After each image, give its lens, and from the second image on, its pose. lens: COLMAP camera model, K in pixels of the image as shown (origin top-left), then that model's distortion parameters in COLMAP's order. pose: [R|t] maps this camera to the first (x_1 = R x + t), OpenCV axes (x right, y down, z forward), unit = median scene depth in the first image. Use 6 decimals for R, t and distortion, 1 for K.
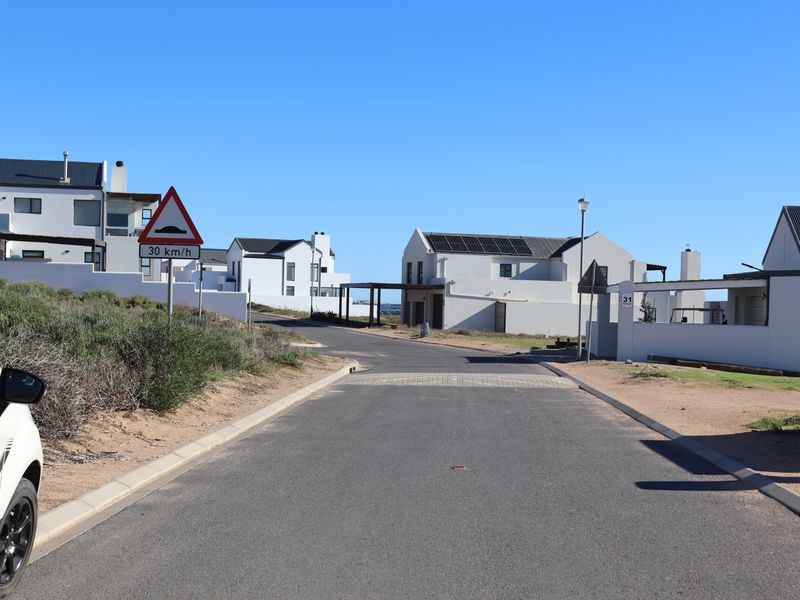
lens RADIAL K [[1235.8, 0, 400.0], [0, 1235.8, 300.0], [0, 0, 1]] dist [-0.060103, 0.015317]
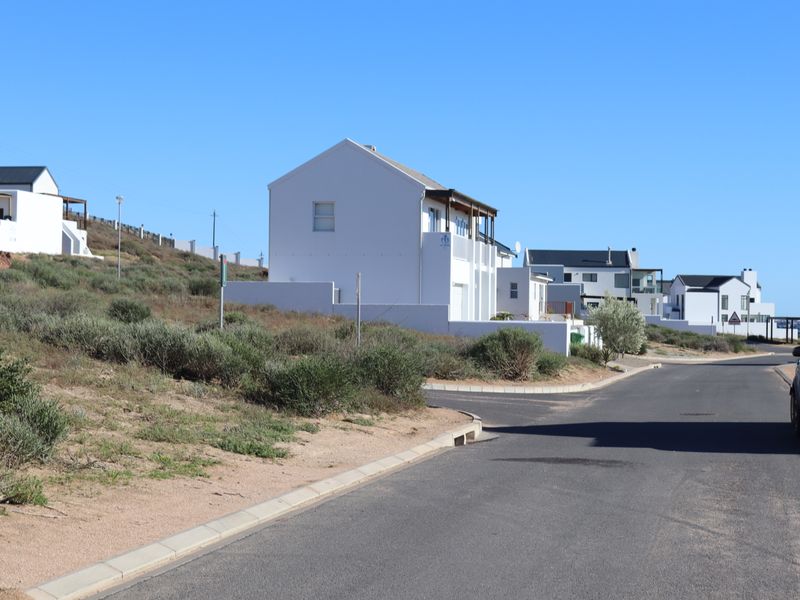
lens RADIAL K [[1561.7, 0, 400.0], [0, 1561.7, 300.0], [0, 0, 1]] dist [-0.056948, -0.095835]
pose [[0.961507, -0.012817, -0.274480, 0.026364], [0.009215, 0.999854, -0.014408, -0.006119], [0.274624, 0.011324, 0.961485, -0.581569]]
